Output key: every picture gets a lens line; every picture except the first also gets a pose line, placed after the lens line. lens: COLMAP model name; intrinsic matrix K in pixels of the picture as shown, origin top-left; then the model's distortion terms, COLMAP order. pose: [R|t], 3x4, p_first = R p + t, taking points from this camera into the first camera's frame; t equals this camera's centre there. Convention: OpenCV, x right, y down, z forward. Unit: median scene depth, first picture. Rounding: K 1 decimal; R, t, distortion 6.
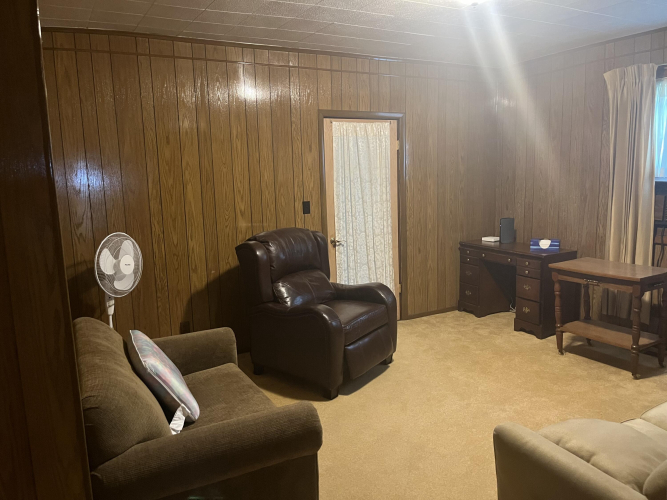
lens RADIAL K [[505.0, 0, 330.9], [0, 505.0, 250.3], [0, 0, 1]] dist [0.050087, -0.076607]
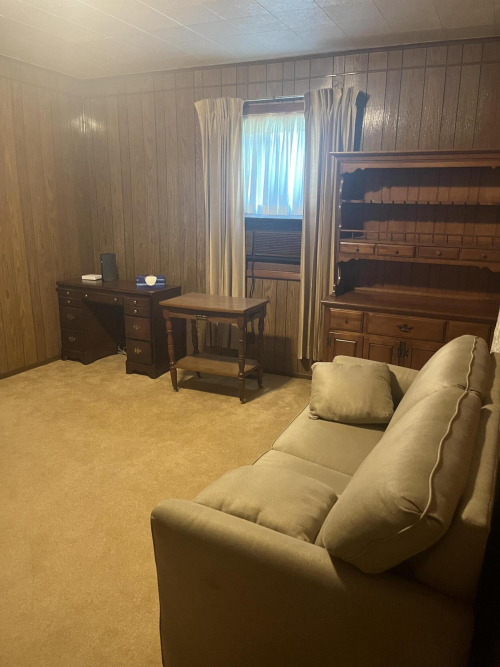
lens RADIAL K [[505.0, 0, 258.3], [0, 505.0, 343.0], [0, 0, 1]] dist [0.050087, -0.076607]
pose [[0.797977, -0.112735, 0.592050, 0.003689], [0.048104, 0.991129, 0.123890, -0.004698], [-0.600764, -0.070381, 0.796322, 0.120267]]
